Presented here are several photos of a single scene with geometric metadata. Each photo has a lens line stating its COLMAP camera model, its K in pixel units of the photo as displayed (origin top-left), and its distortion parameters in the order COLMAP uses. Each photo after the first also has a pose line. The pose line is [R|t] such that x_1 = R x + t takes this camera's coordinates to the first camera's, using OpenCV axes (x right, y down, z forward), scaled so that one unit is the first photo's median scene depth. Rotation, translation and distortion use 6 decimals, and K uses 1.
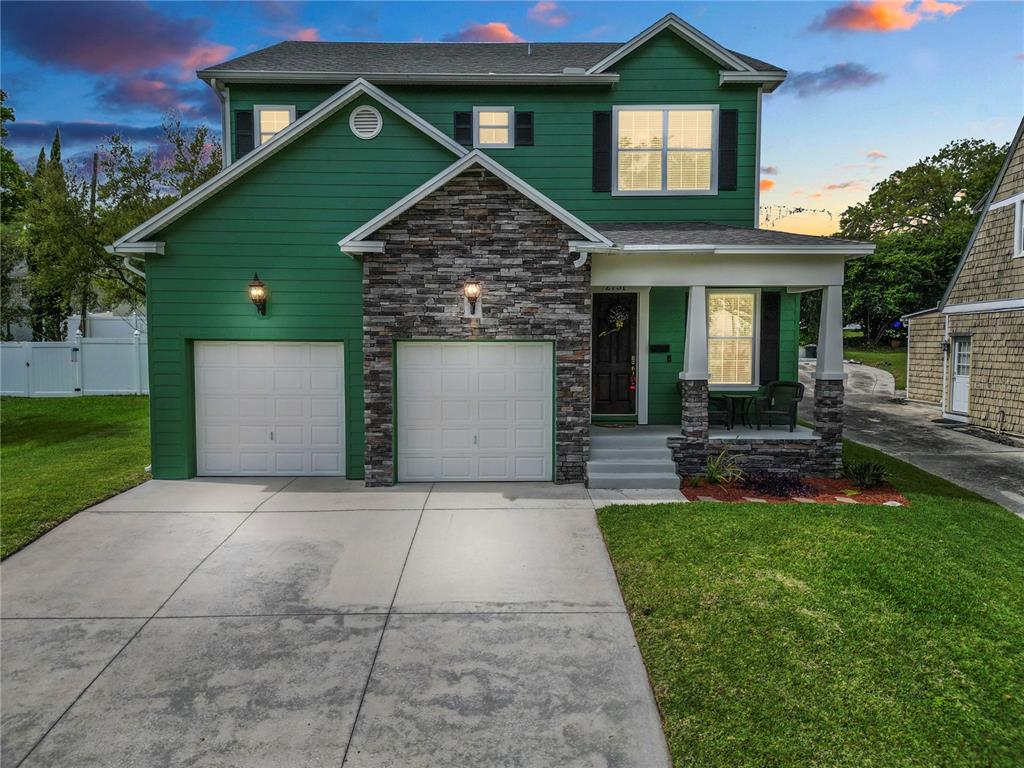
lens RADIAL K [[721.2, 0, 509.9], [0, 721.2, 383.0], [0, 0, 1]] dist [0.066874, -0.062995]
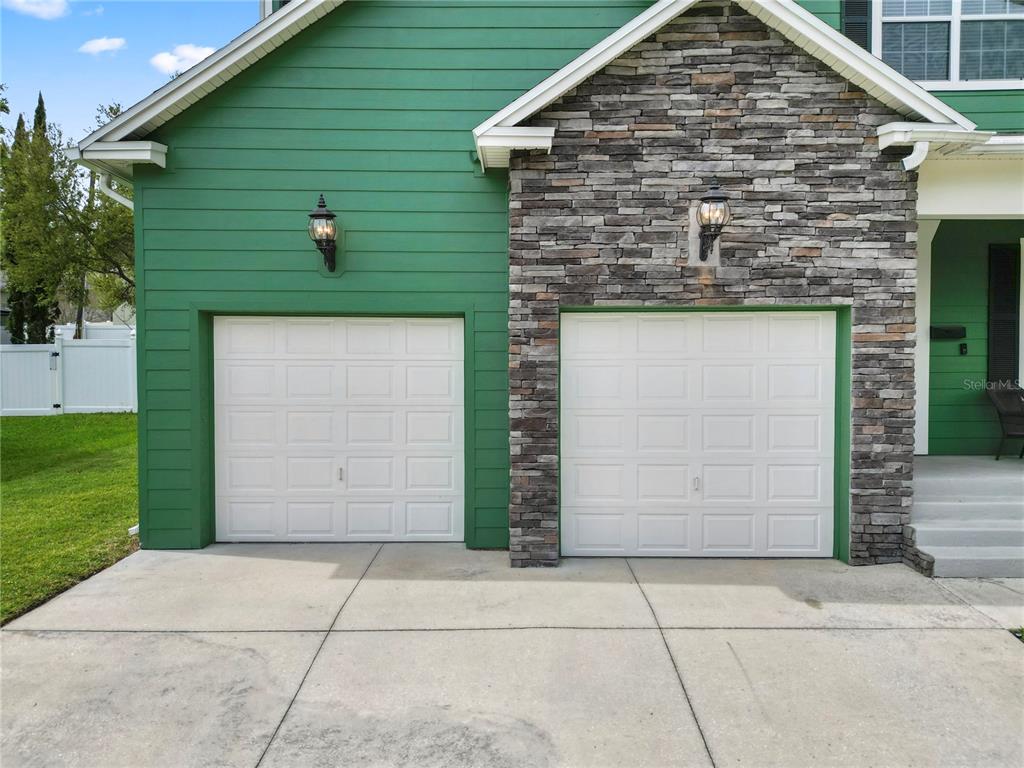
lens RADIAL K [[721.2, 0, 507.5], [0, 721.2, 384.0], [0, 0, 1]] dist [0.066874, -0.062995]
pose [[0.999937, -0.001126, -0.011195, -0.197880], [0.000795, 0.999562, -0.029568, 0.017479], [0.011224, 0.029558, 0.999500, 0.434297]]
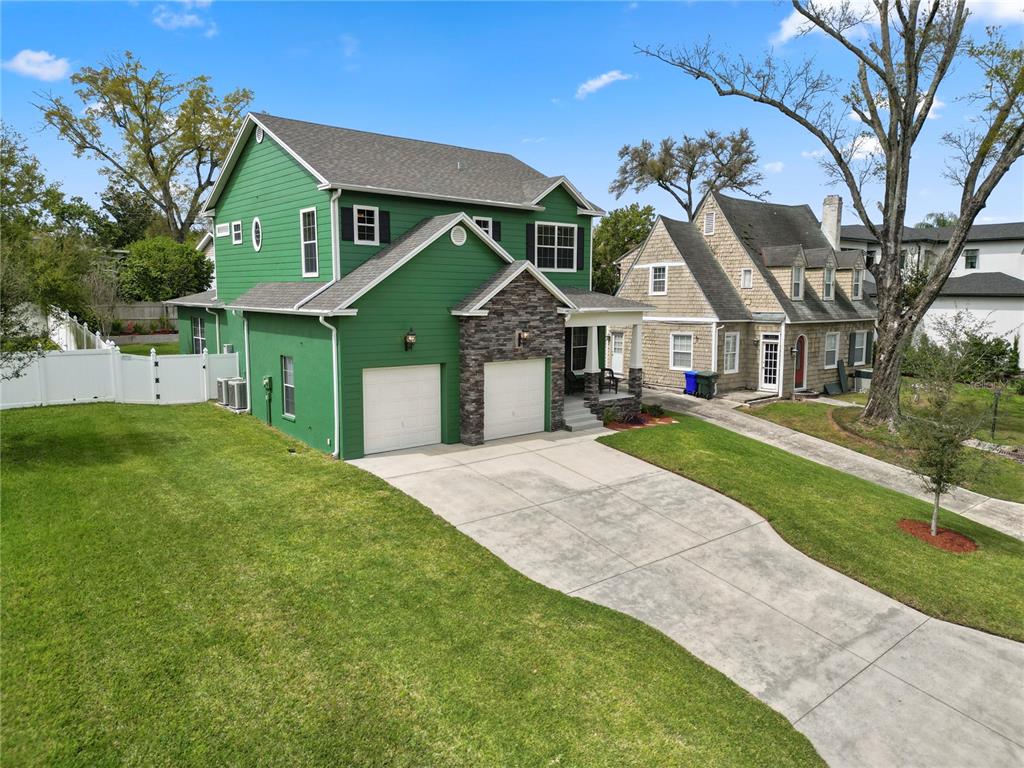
lens RADIAL K [[721.2, 0, 506.2], [0, 721.2, 383.9], [0, 0, 1]] dist [0.066874, -0.062995]
pose [[0.775598, -0.077415, 0.626462, -1.241649], [0.031034, 0.995927, 0.084649, -0.156887], [-0.630463, -0.046212, 0.774842, -0.416832]]
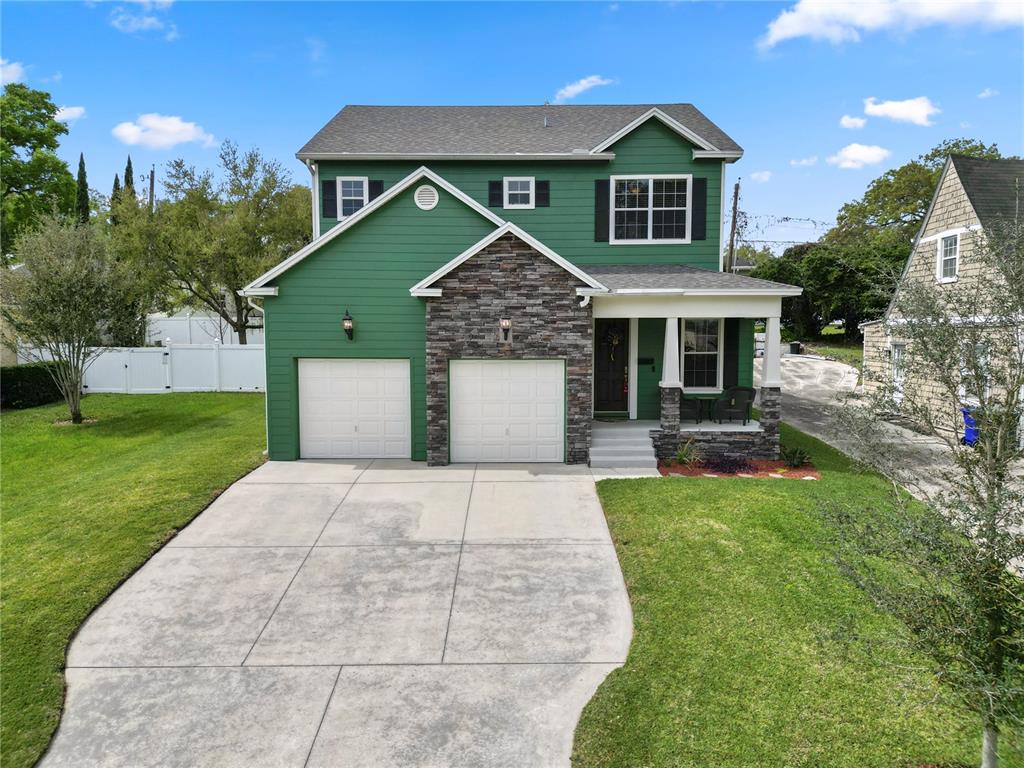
lens RADIAL K [[721.2, 0, 507.5], [0, 721.2, 381.5], [0, 0, 1]] dist [0.066874, -0.062995]
pose [[0.999888, -0.001368, -0.014935, -0.028021], [0.001654, 0.999815, 0.019168, -0.043391], [0.014906, -0.019191, 0.999705, -0.364054]]
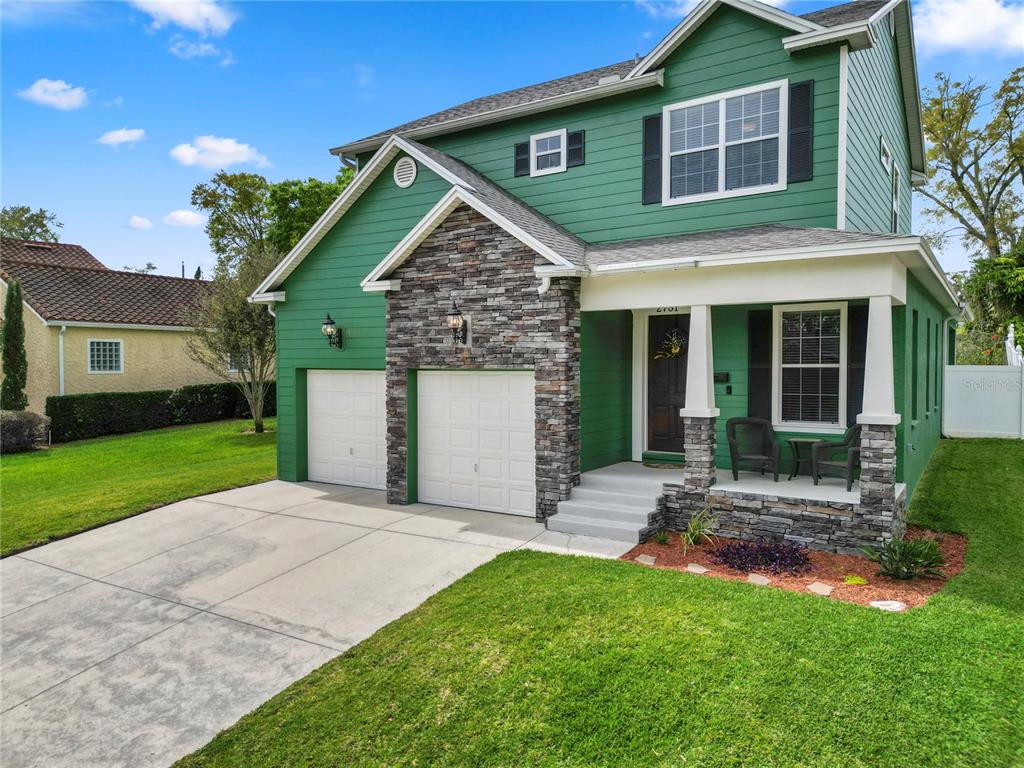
lens RADIAL K [[721.2, 0, 508.7], [0, 721.2, 379.5], [0, 0, 1]] dist [0.066874, -0.062995]
pose [[0.829303, 0.009098, -0.558725, 0.569520], [-0.026854, 0.999361, -0.023585, -0.023056], [0.558153, 0.034563, 0.829018, 0.190354]]
